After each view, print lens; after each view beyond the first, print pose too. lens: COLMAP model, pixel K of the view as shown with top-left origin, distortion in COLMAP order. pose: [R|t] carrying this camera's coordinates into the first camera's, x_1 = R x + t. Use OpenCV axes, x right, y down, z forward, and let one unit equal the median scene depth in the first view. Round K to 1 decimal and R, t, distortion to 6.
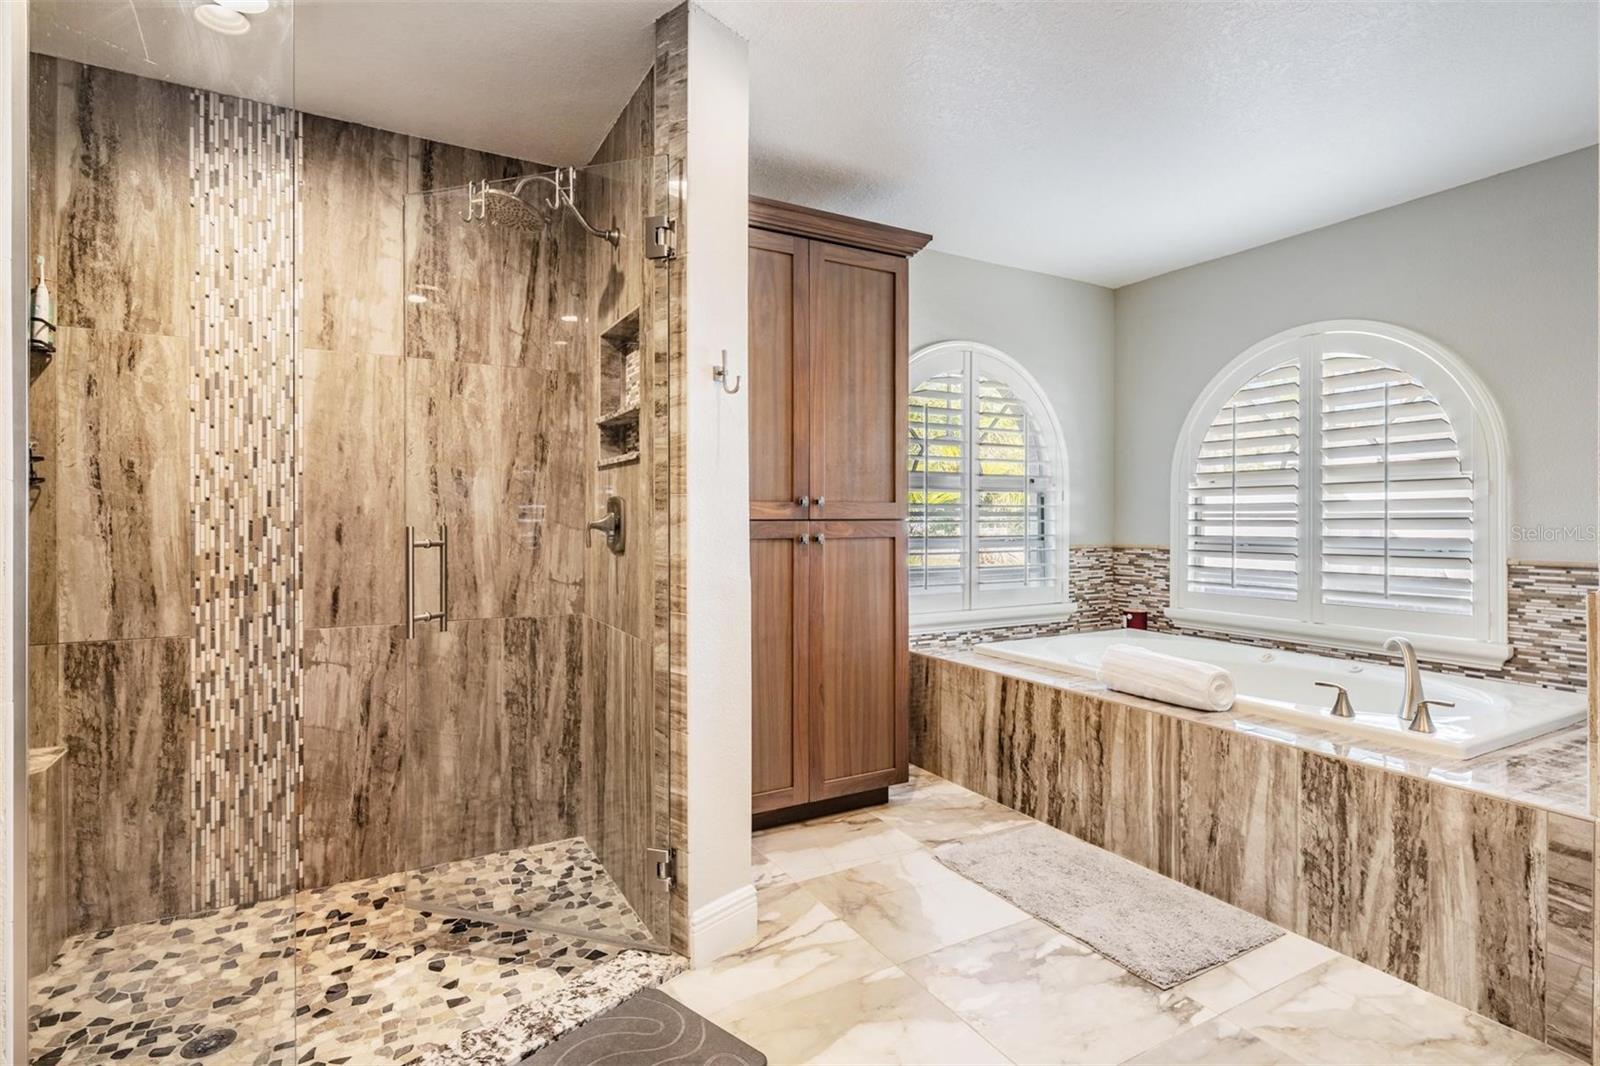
lens RADIAL K [[787.4, 0, 793.0], [0, 787.4, 520.8], [0, 0, 1]] dist [-0.000088, 0.001319]
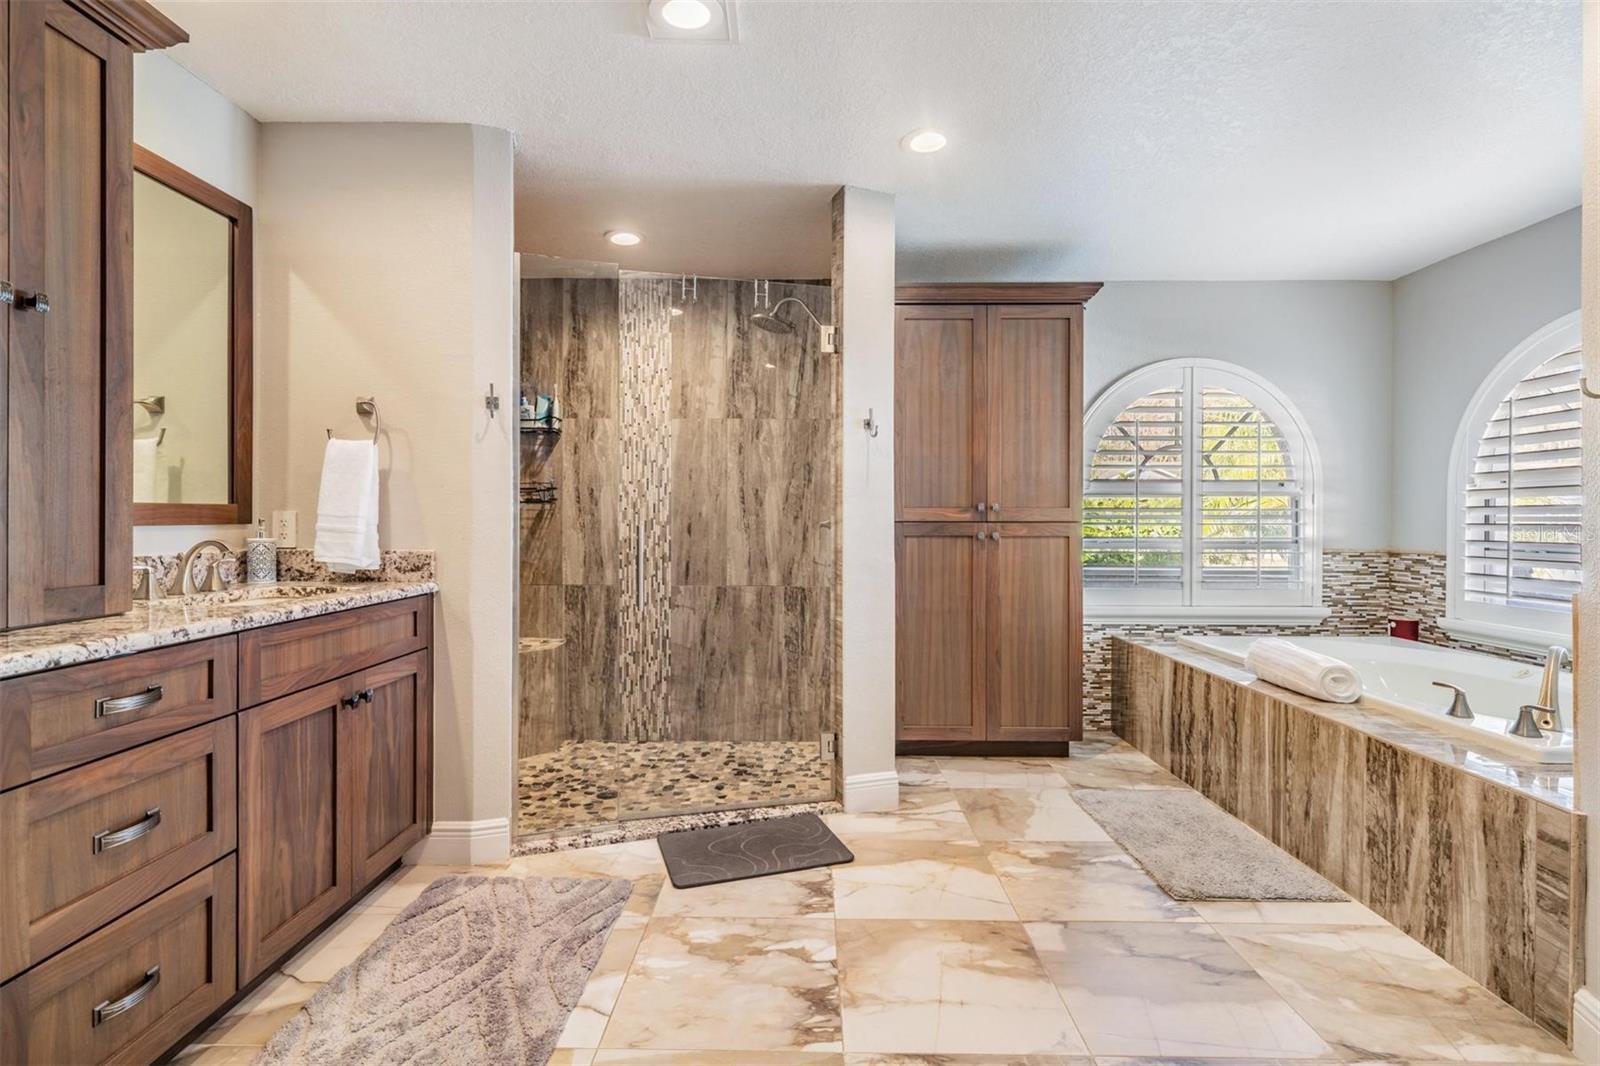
lens RADIAL K [[748.1, 0, 792.7], [0, 748.1, 522.0], [0, 0, 1]] dist [0.005223, 0.000020]
pose [[0.862450, 0.003977, -0.506126, 0.425681], [-0.004364, 0.999990, 0.000423, 0.000049], [0.506123, 0.001844, 0.862459, -0.257523]]
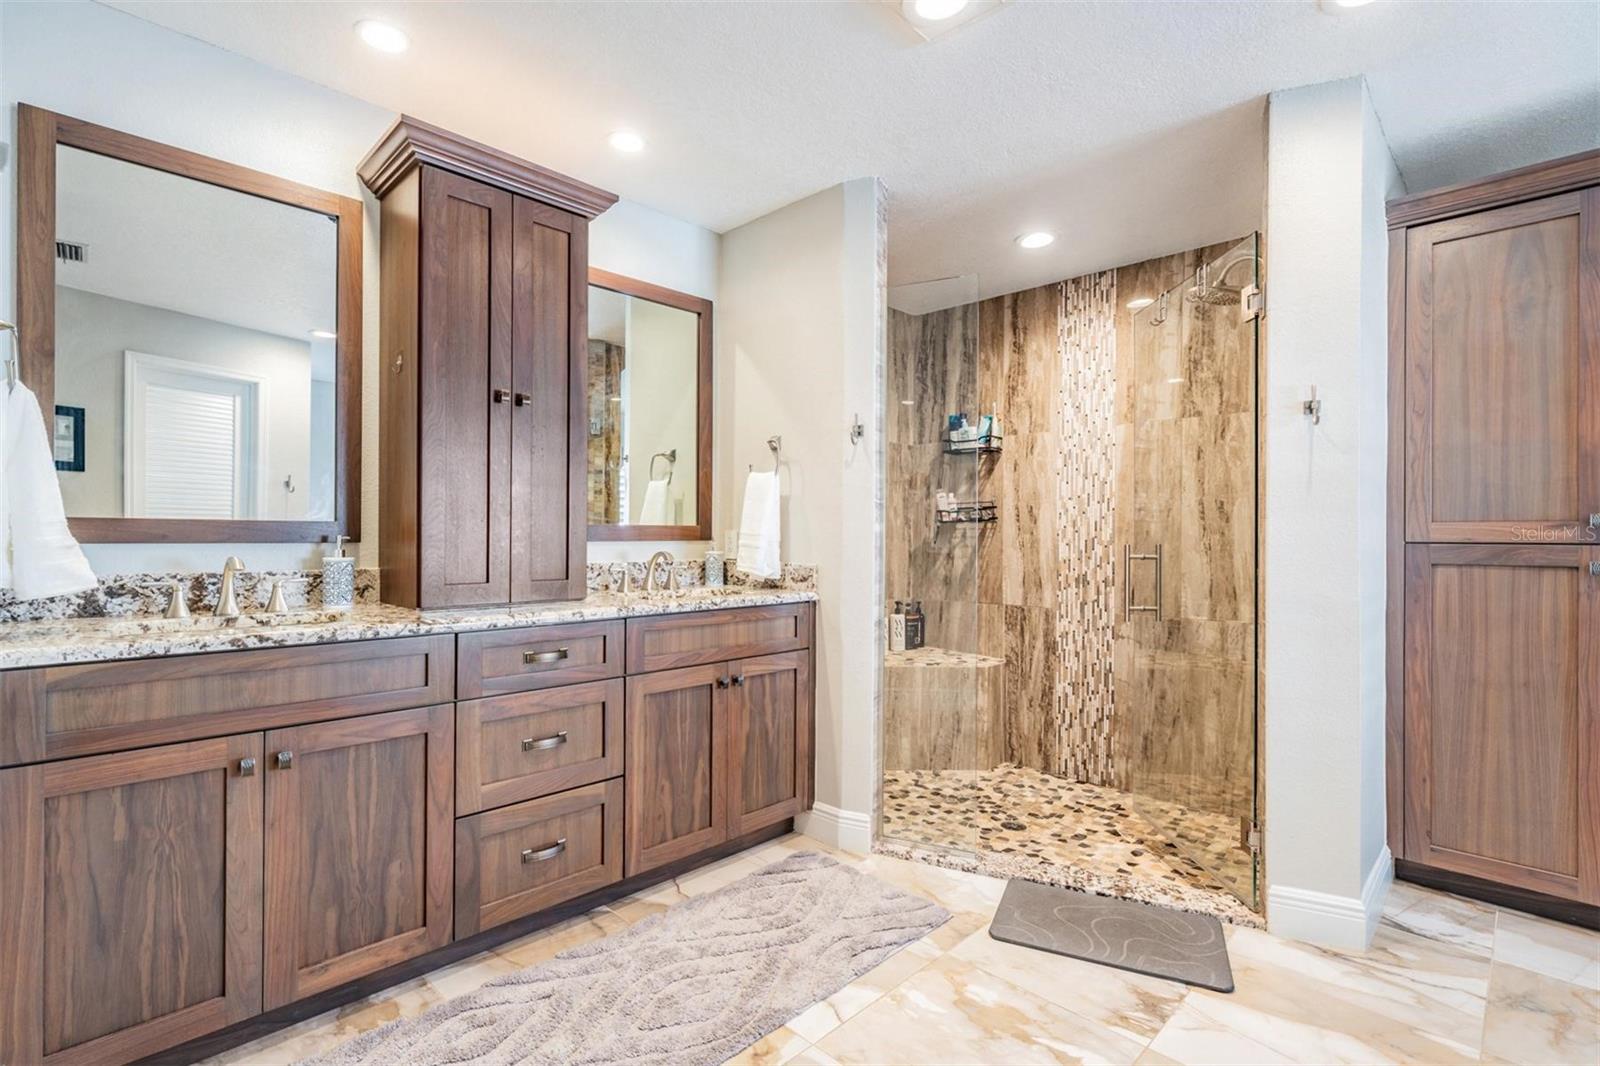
lens RADIAL K [[748.1, 0, 784.8], [0, 748.1, 536.8], [0, 0, 1]] dist [0.005223, 0.000020]
pose [[0.263185, 0.001648, -0.964744, 0.603852], [-0.009123, 0.999958, -0.000780, -0.000274], [0.964702, 0.009007, 0.263189, 0.021167]]
